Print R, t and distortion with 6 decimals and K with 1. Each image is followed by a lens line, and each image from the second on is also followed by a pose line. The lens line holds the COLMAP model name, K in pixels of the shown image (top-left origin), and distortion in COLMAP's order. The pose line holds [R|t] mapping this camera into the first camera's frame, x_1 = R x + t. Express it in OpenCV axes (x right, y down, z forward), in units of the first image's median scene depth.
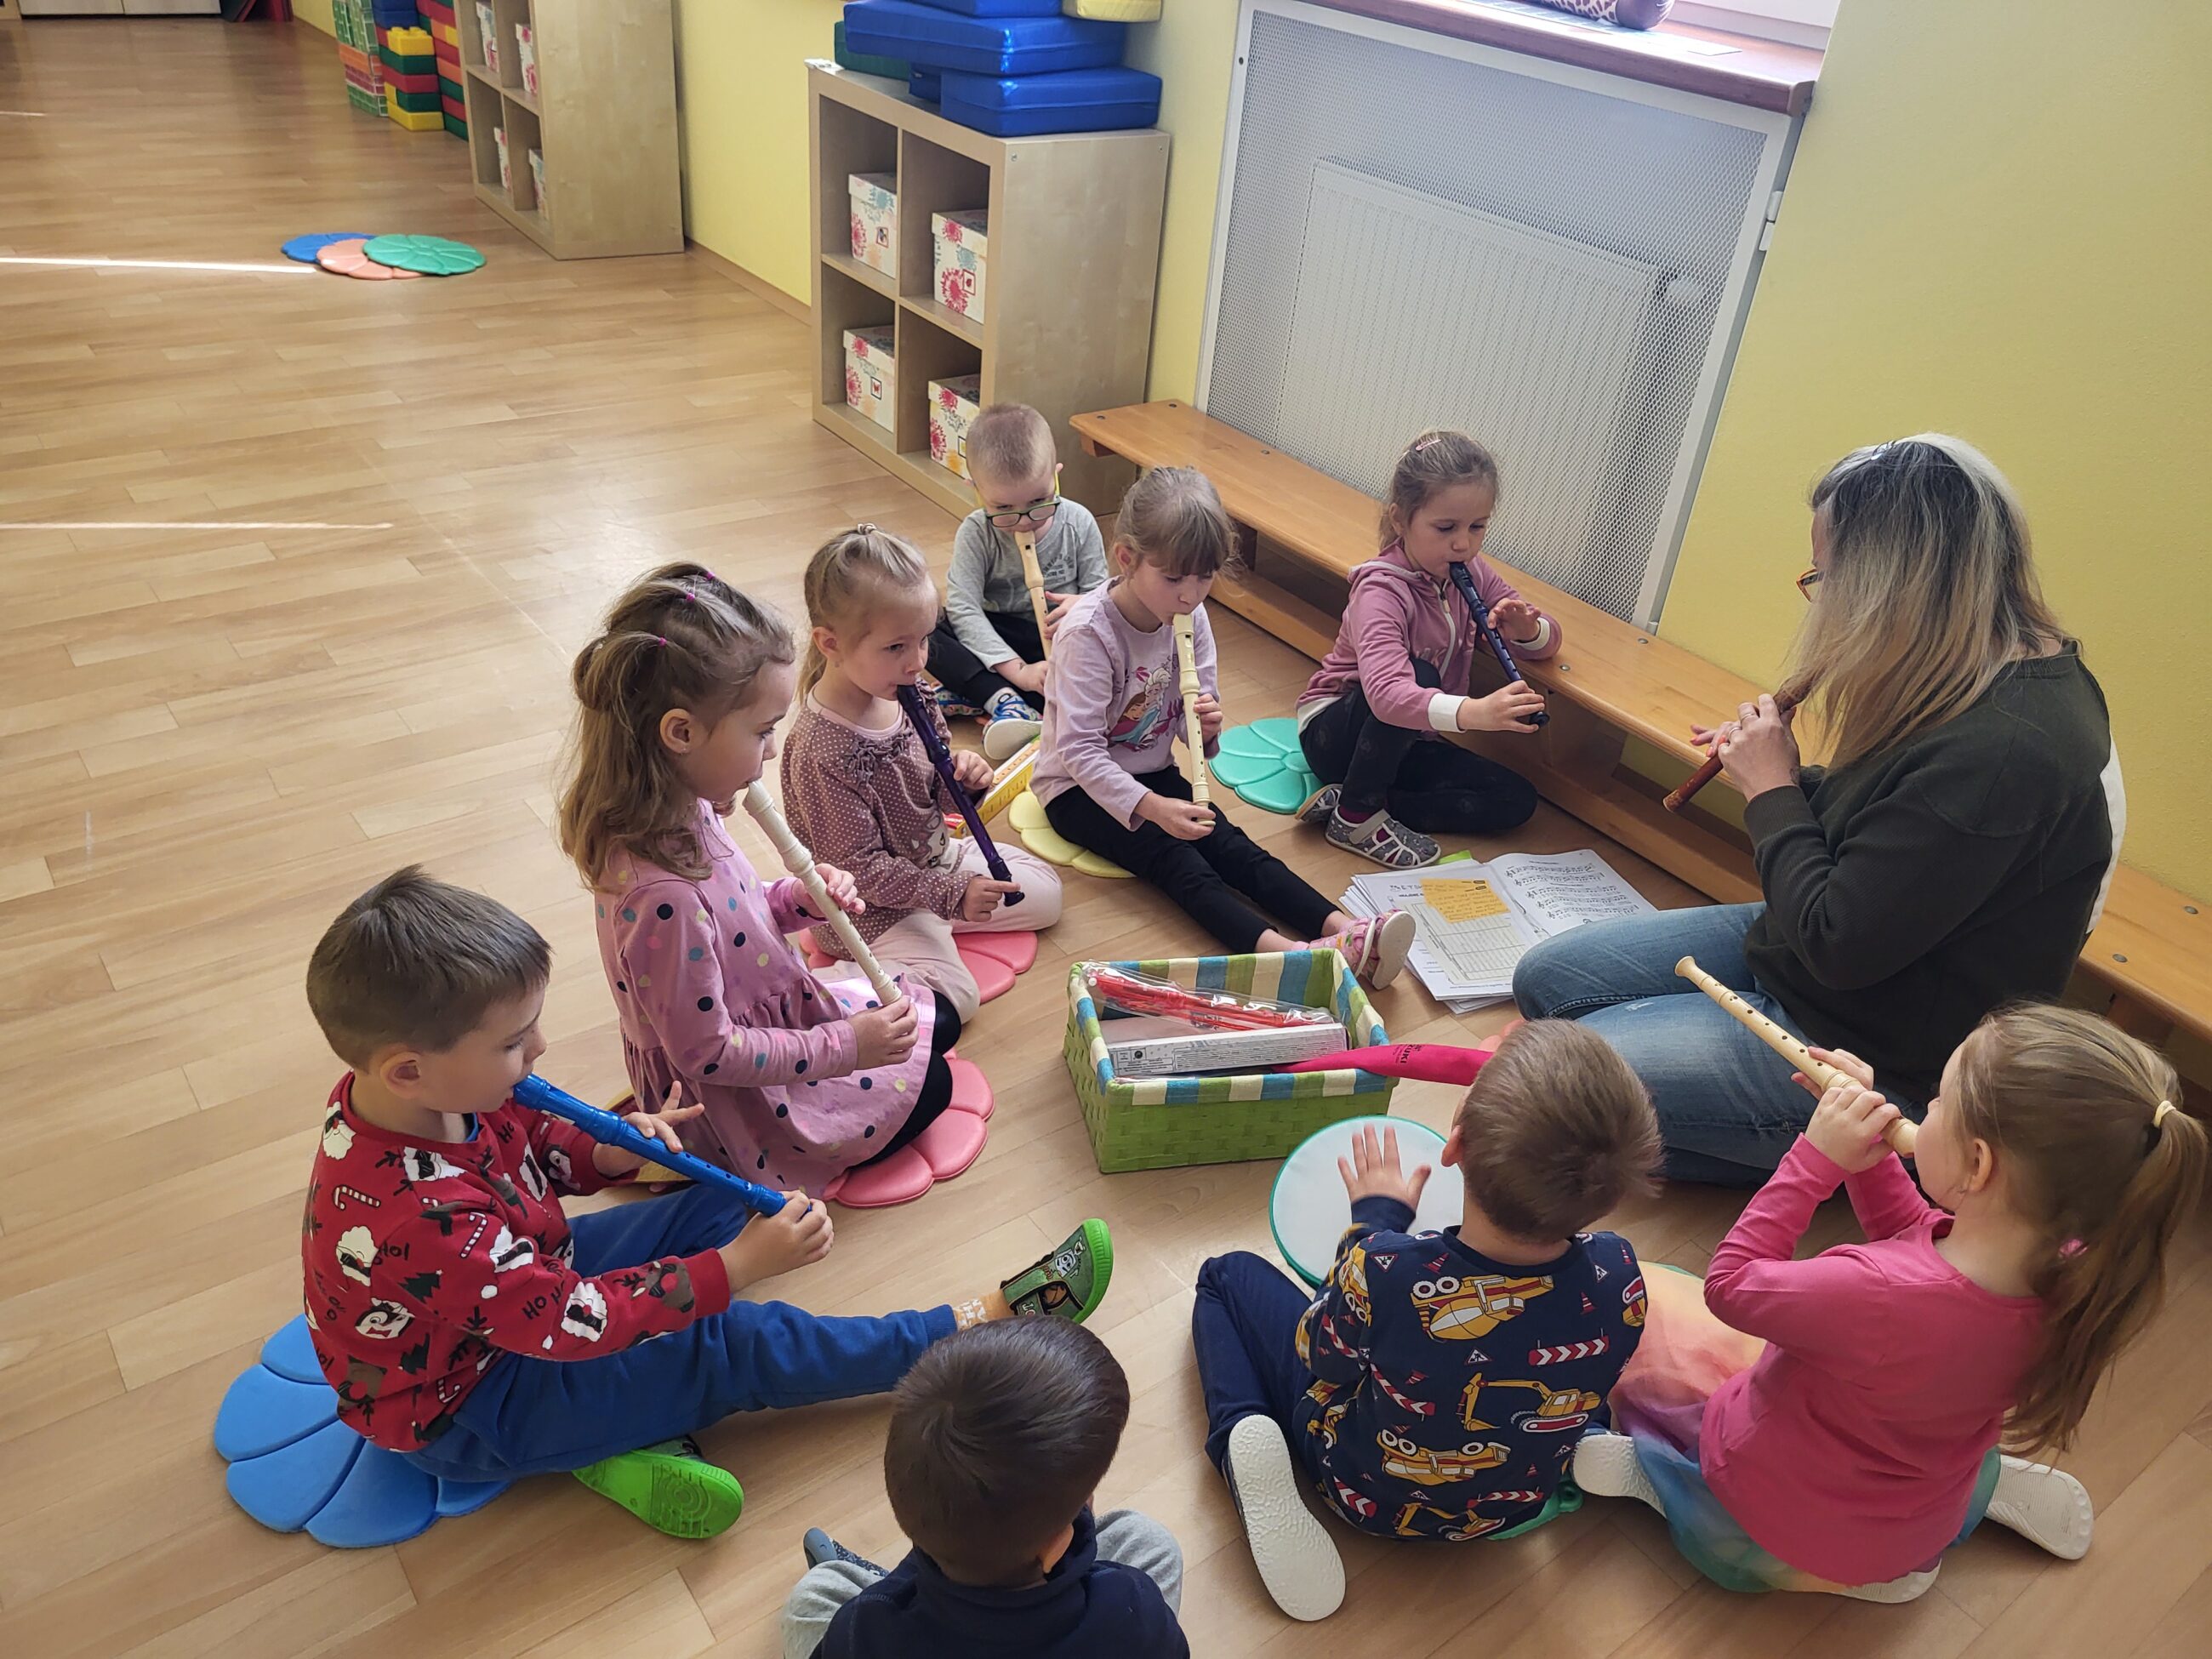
lens RADIAL K [[1719.0, 0, 1106.4], [0, 1719.0, 755.0], [0, 0, 1]] dist [0.076430, -0.062976]
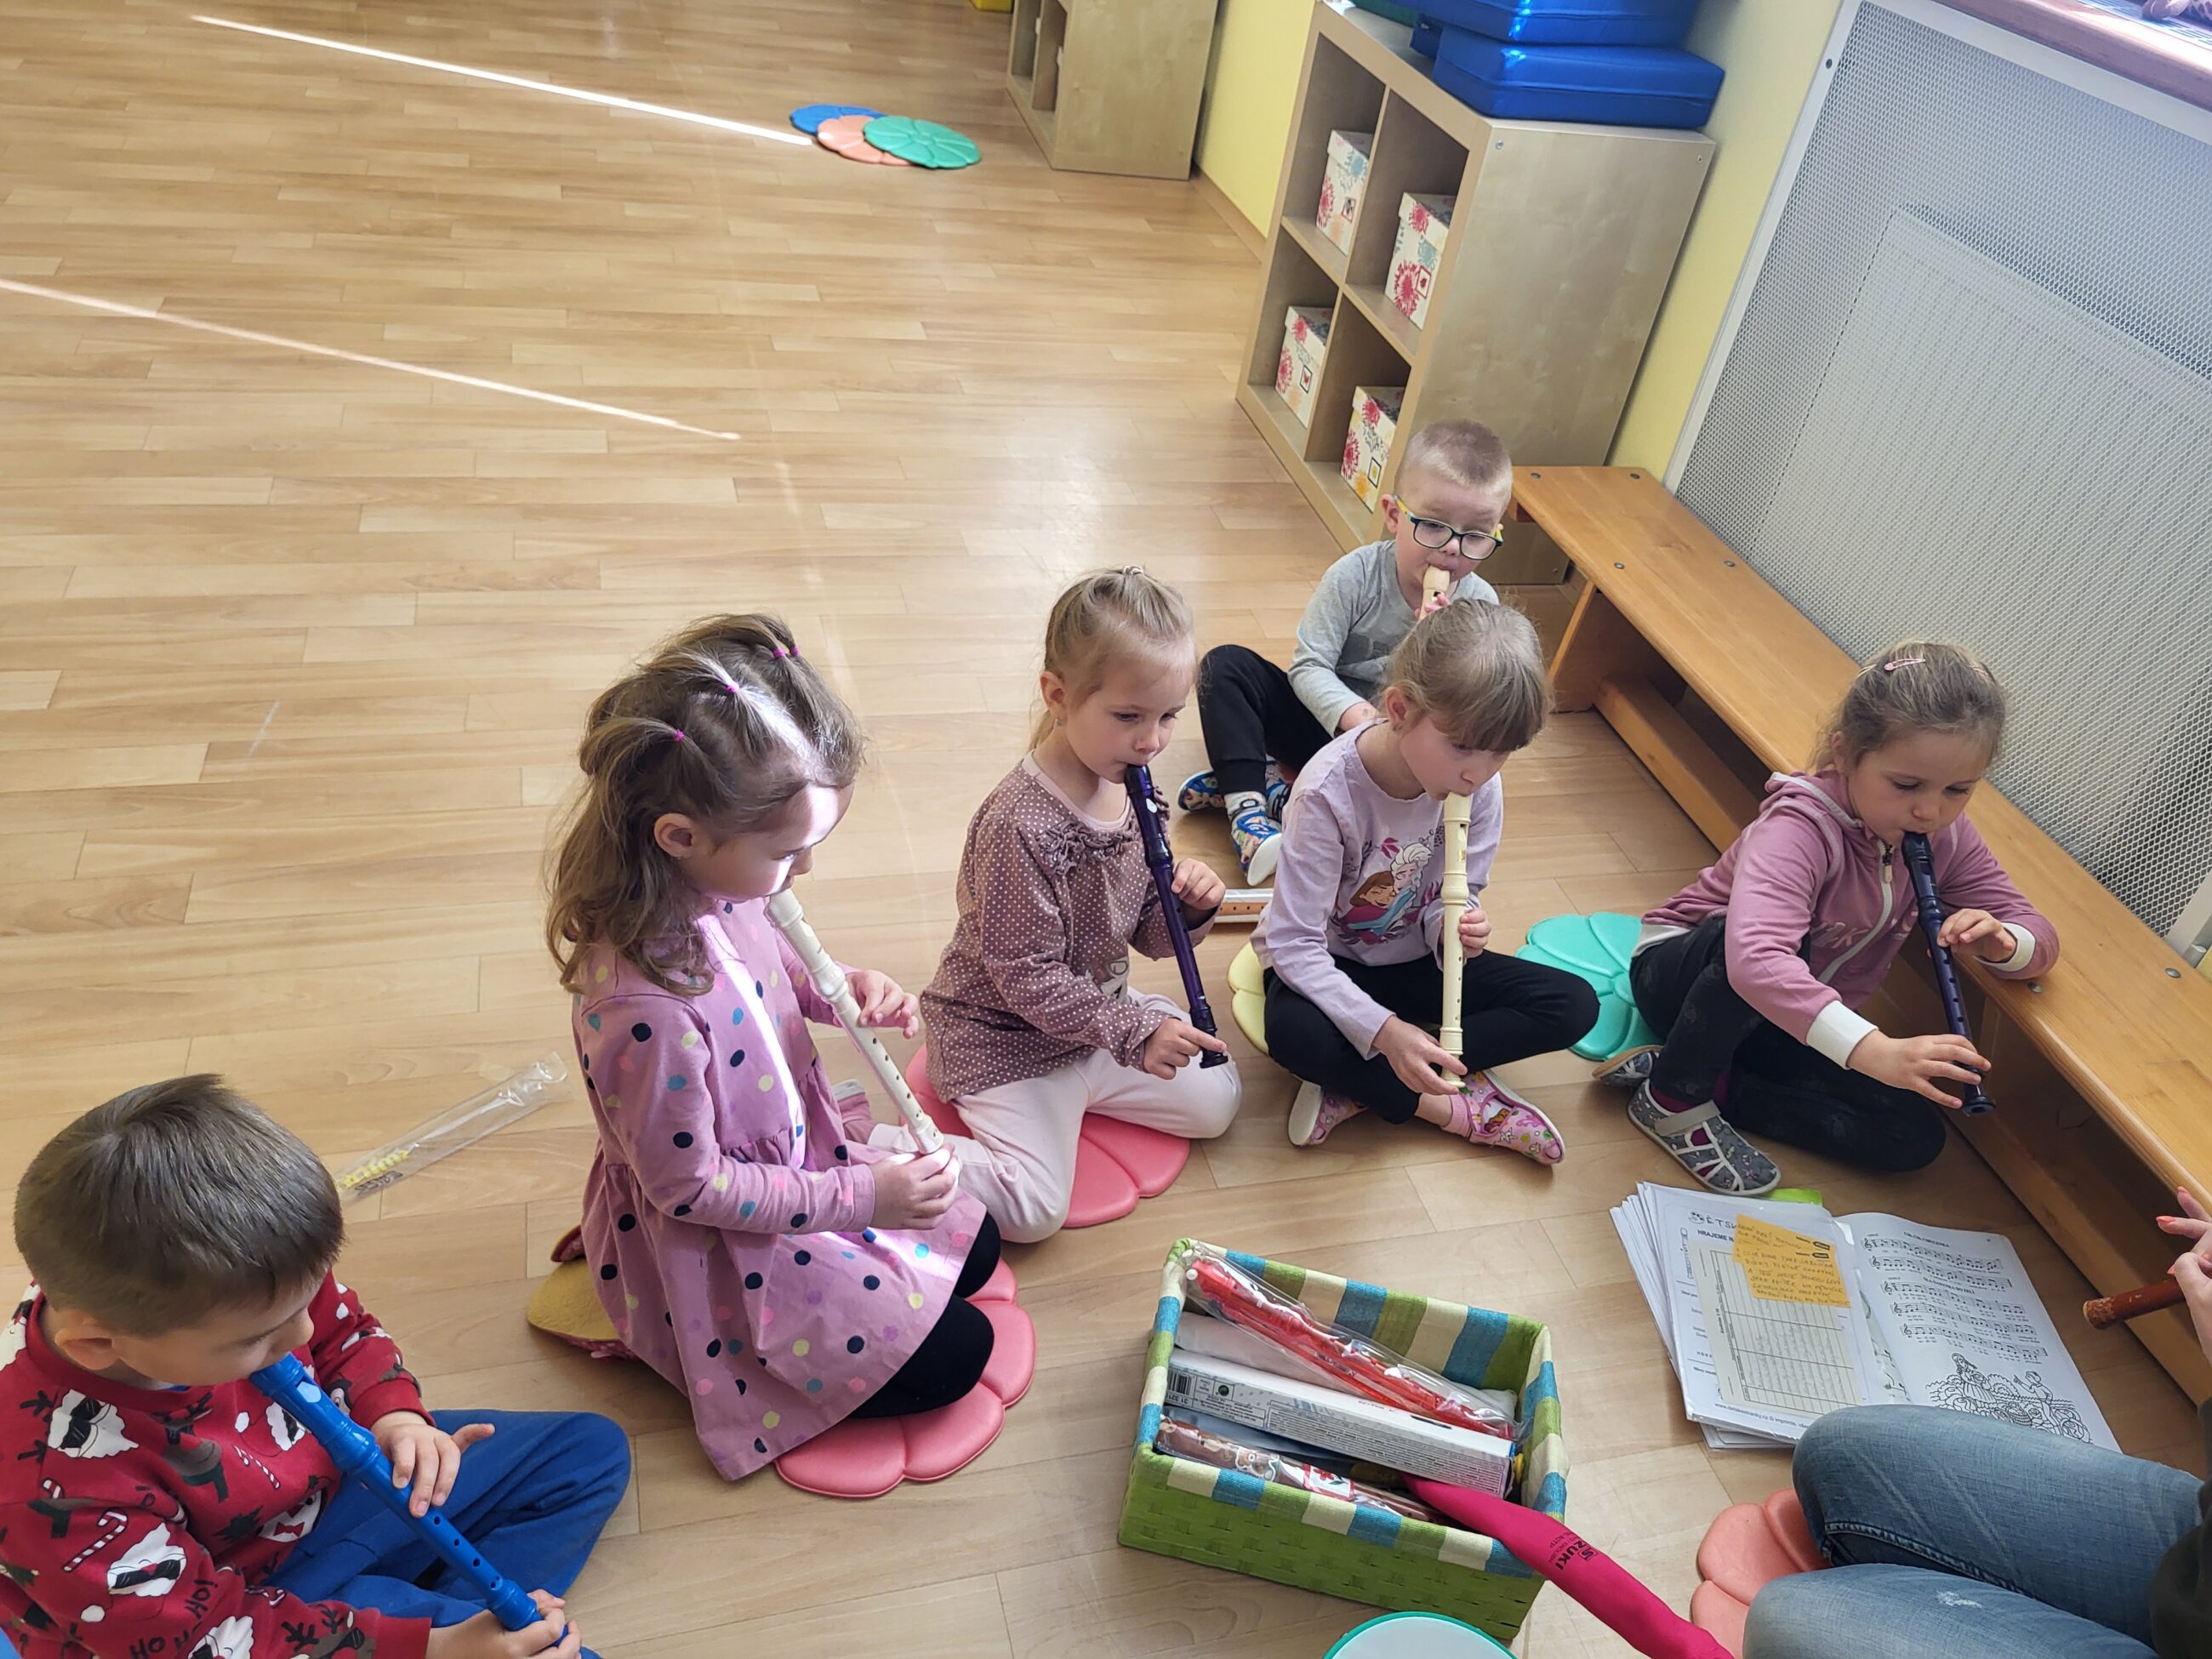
lens RADIAL K [[1719.0, 0, 1106.4], [0, 1719.0, 755.0], [0, 0, 1]] dist [0.076430, -0.062976]
pose [[0.929549, 0.251469, -0.269634, 0.060396], [-0.240167, 0.967854, 0.074687, -0.078119], [0.279748, -0.004668, 0.960062, 0.153886]]
